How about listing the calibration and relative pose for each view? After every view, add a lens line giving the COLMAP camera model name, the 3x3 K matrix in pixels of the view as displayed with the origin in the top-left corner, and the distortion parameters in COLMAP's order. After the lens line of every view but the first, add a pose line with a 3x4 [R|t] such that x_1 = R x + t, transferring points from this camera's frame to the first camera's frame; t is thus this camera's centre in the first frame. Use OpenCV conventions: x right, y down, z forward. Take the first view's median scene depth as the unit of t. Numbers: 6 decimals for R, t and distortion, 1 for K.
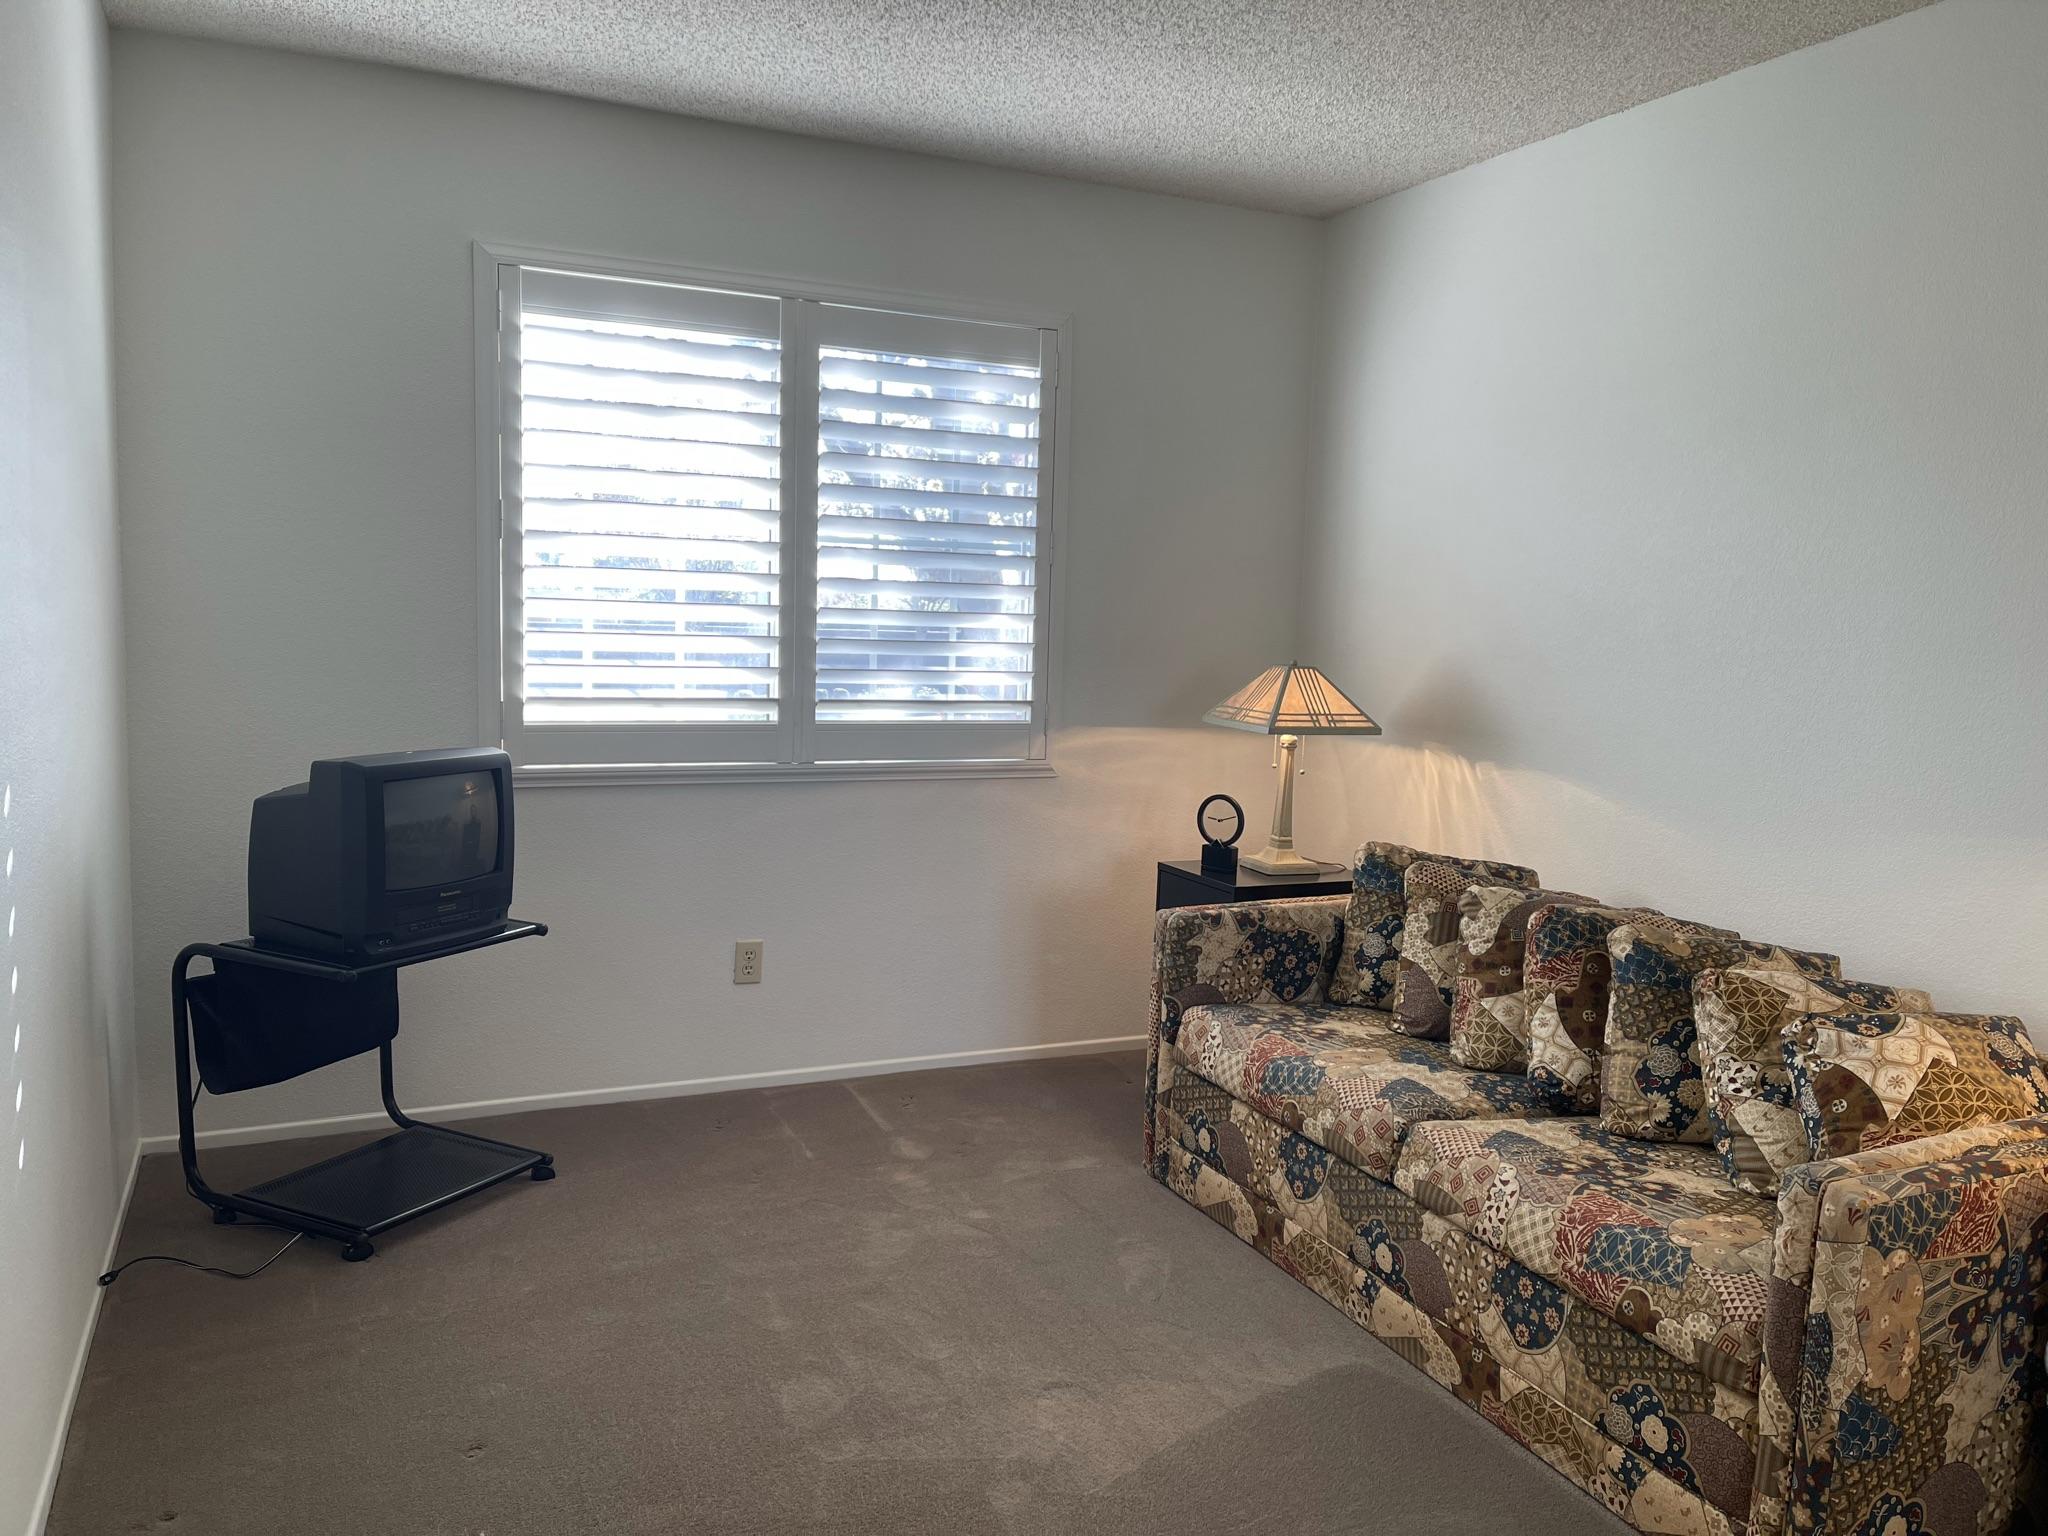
lens RADIAL K [[1553.0, 0, 1027.6], [0, 1553.0, 784.5], [0, 0, 1]] dist [0.091138, -0.119400]
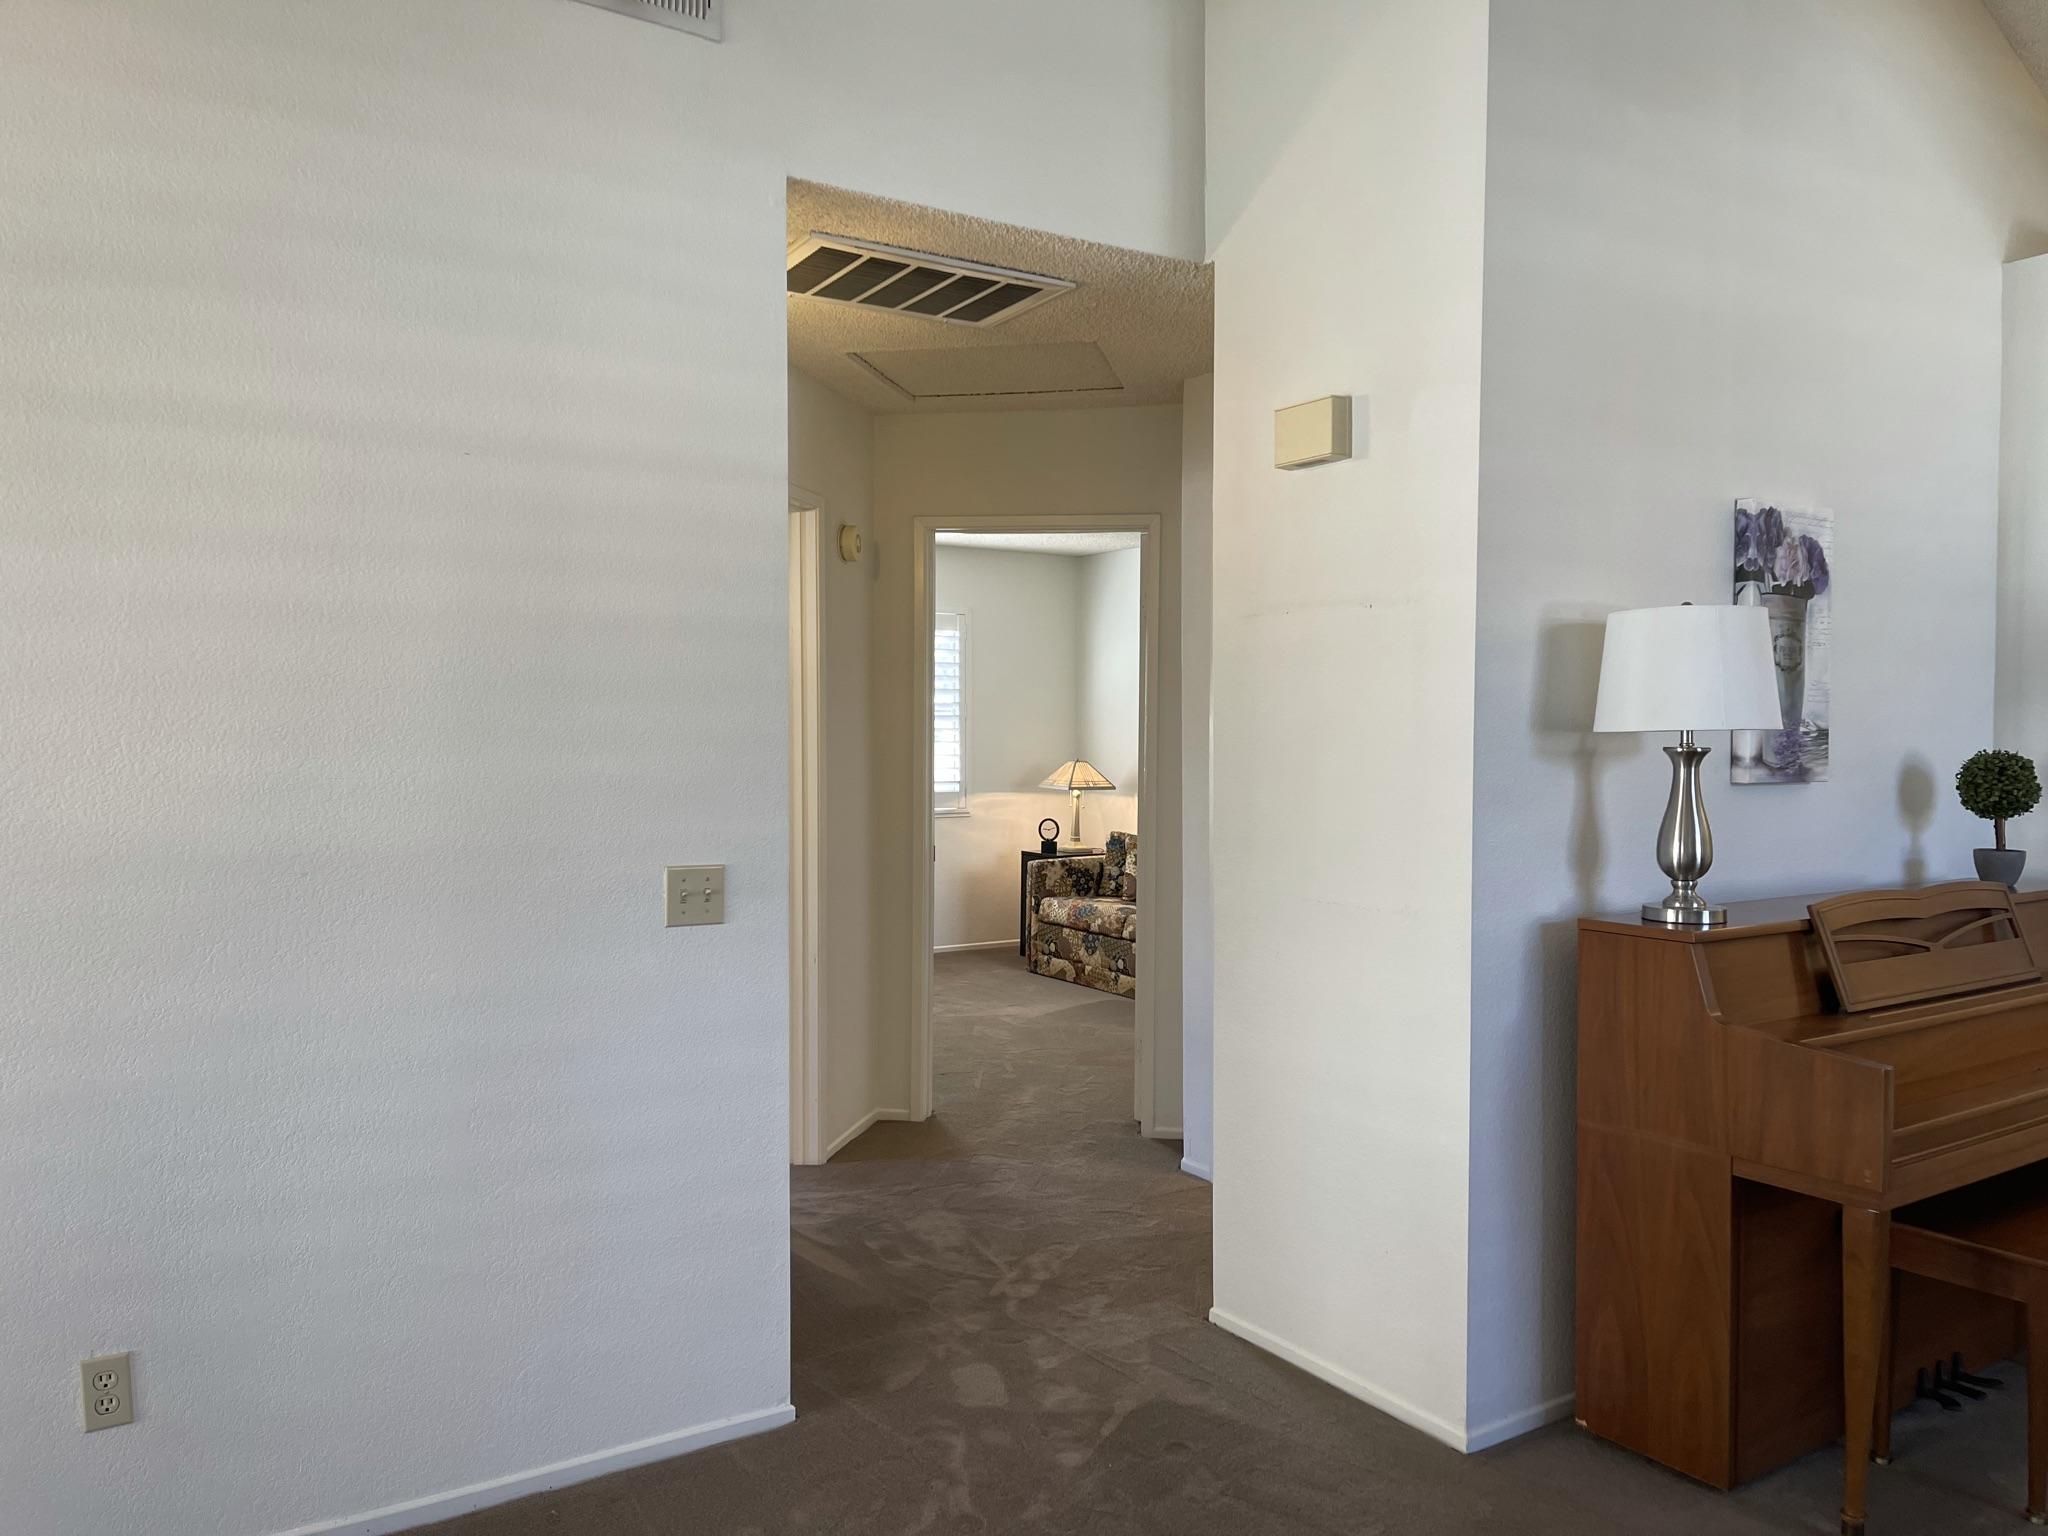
lens RADIAL K [[1553.0, 0, 1027.6], [0, 1553.0, 784.5], [0, 0, 1]] dist [0.091138, -0.119400]
pose [[0.988344, -0.033448, 0.148518, -0.278807], [0.044327, 0.996522, -0.070558, 0.133818], [-0.145642, 0.076319, 0.986389, -1.431539]]
